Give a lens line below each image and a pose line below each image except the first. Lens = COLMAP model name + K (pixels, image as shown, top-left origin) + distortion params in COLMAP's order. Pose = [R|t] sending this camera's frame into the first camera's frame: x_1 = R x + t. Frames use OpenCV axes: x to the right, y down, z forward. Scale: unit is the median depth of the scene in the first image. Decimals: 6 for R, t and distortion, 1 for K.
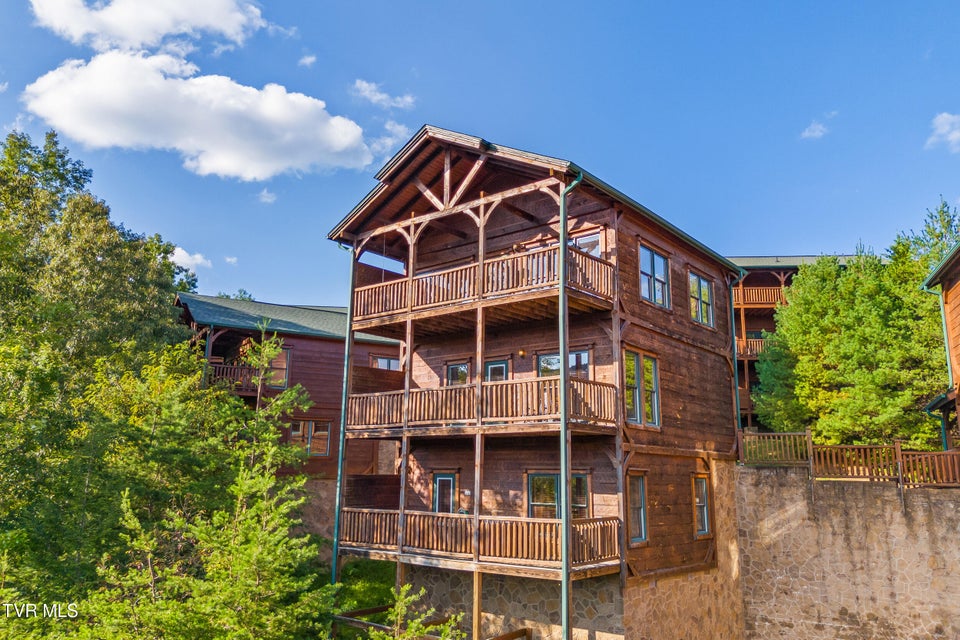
lens RADIAL K [[706.9, 0, 486.4], [0, 706.9, 338.5], [0, 0, 1]] dist [0.035420, -0.035971]
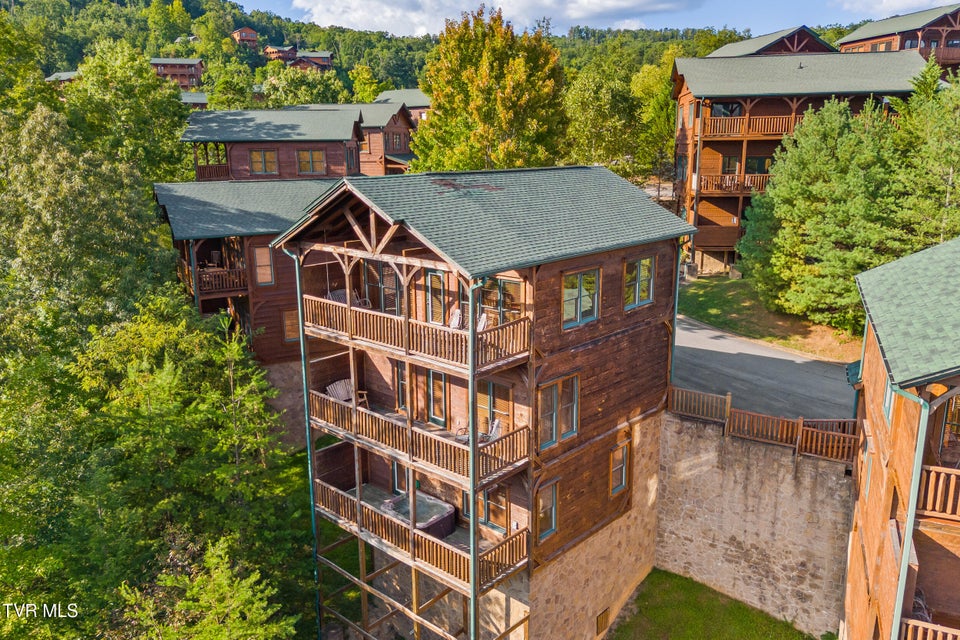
lens RADIAL K [[706.9, 0, 495.8], [0, 706.9, 331.4], [0, 0, 1]] dist [0.035420, -0.035971]
pose [[0.998587, 0.000232, -0.053138, 0.163195], [0.022556, 0.903583, 0.427819, -0.482051], [0.048114, -0.428413, 0.902301, 0.032081]]
